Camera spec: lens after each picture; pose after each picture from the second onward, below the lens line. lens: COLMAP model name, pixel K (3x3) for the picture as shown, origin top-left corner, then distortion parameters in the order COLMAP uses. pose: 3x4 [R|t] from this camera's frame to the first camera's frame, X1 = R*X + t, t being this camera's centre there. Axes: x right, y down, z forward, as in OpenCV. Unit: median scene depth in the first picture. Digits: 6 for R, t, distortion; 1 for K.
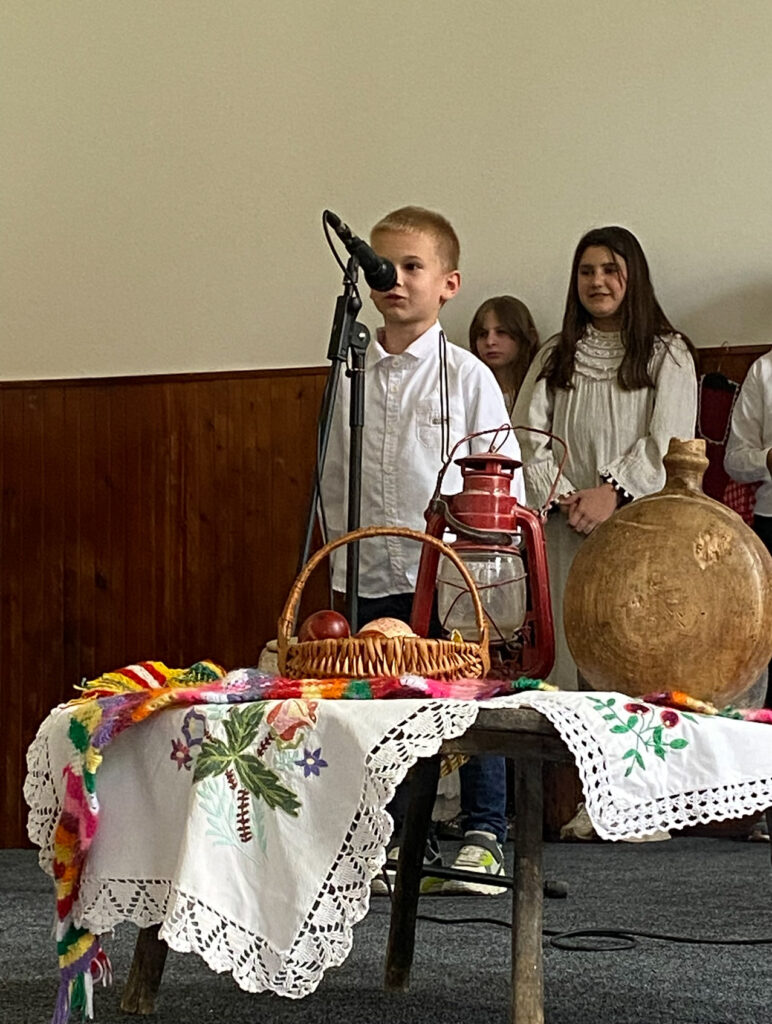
lens RADIAL K [[2755.7, 0, 446.6], [0, 2755.7, 570.1], [0, 0, 1]] dist [0.211795, 0.000000]
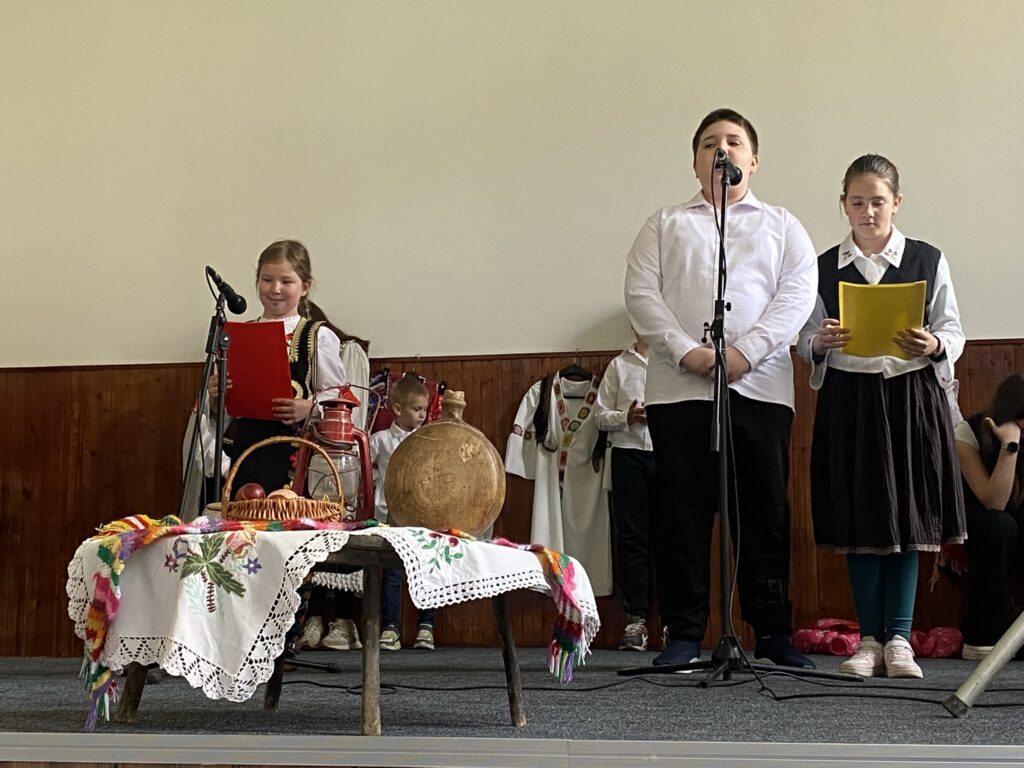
lens RADIAL K [[1686.6, 0, 499.2], [0, 1686.6, 350.7], [0, 0, 1]] dist [0.142715, 0.000000]
pose [[0.985595, 0.025385, 0.167205, -0.072484], [-0.010430, 0.995912, -0.089721, 0.026232], [-0.168799, 0.086685, 0.981831, -0.095727]]
